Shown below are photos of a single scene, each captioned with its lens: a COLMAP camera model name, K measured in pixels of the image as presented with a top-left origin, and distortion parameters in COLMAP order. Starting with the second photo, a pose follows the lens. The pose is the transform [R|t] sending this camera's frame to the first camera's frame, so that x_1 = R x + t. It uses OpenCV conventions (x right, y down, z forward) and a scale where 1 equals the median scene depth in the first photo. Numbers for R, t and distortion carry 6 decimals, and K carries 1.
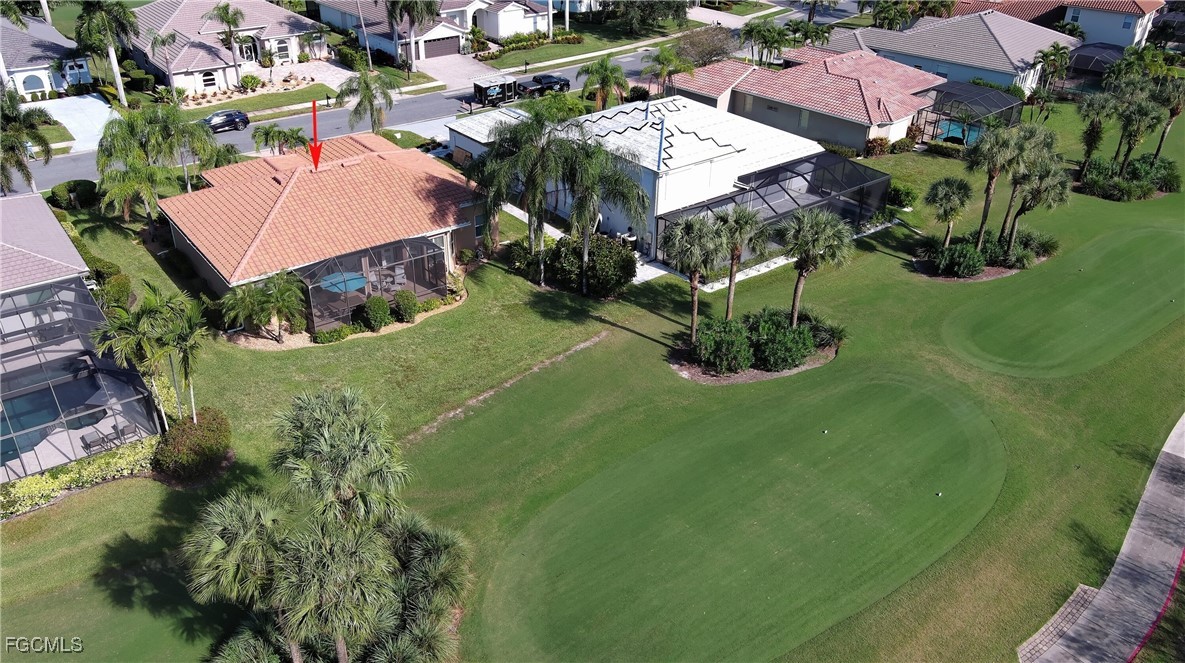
lens RADIAL K [[924.1, 0, 591.0], [0, 924.1, 331.1], [0, 0, 1]] dist [0.014983, -0.027371]
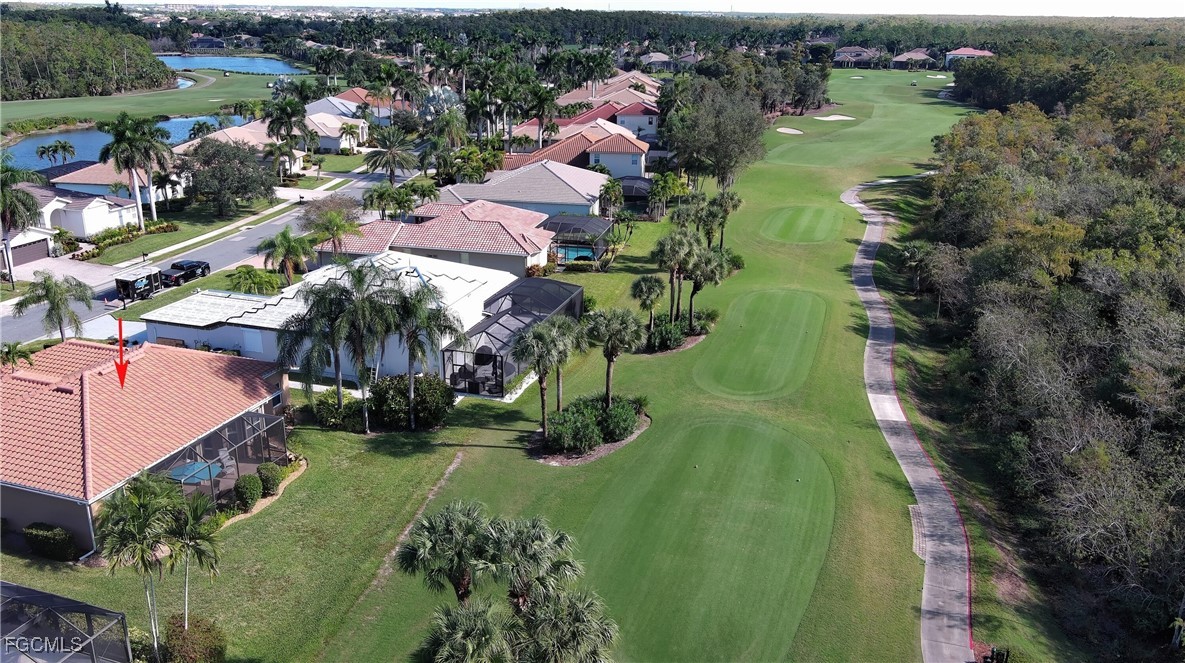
lens RADIAL K [[924.1, 0, 591.0], [0, 924.1, 331.1], [0, 0, 1]] dist [0.014983, -0.027371]
pose [[0.830598, -0.185580, 0.525039, -0.332374], [0.275352, 0.956381, -0.097557, 0.010522], [-0.484033, 0.225601, 0.845468, -0.023921]]
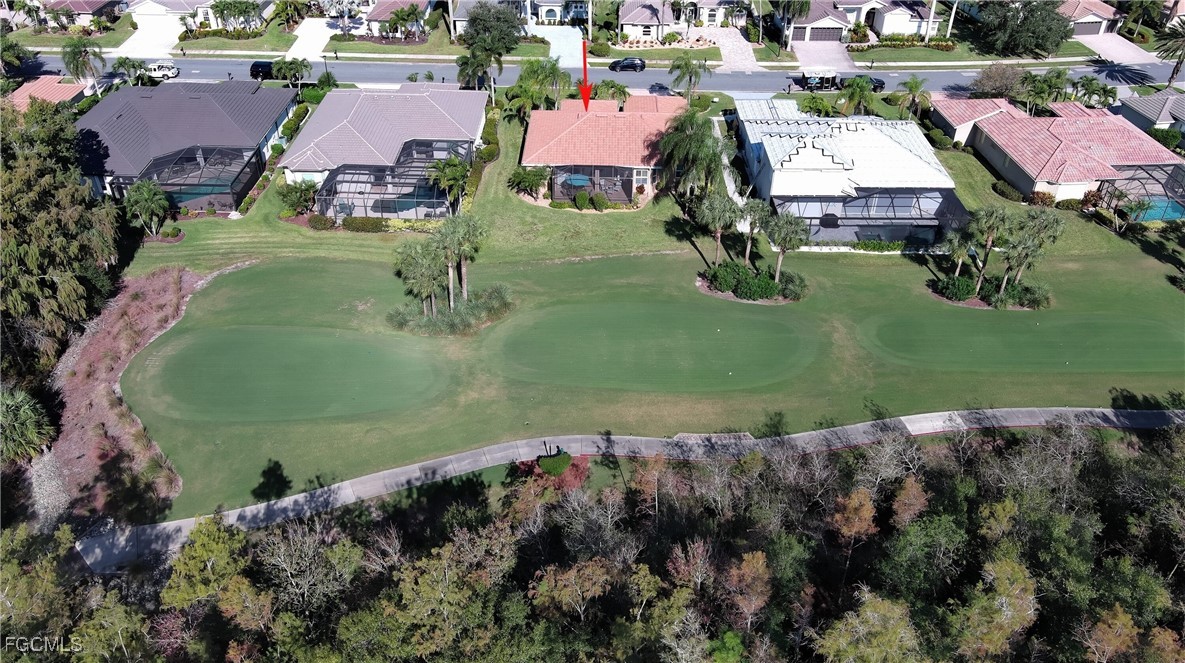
lens RADIAL K [[924.1, 0, 591.0], [0, 924.1, 331.1], [0, 0, 1]] dist [0.014983, -0.027371]
pose [[0.784245, 0.356468, -0.507829, 0.655124], [-0.307129, 0.934208, 0.181460, -0.093876], [0.539103, 0.013660, 0.842129, -0.433741]]
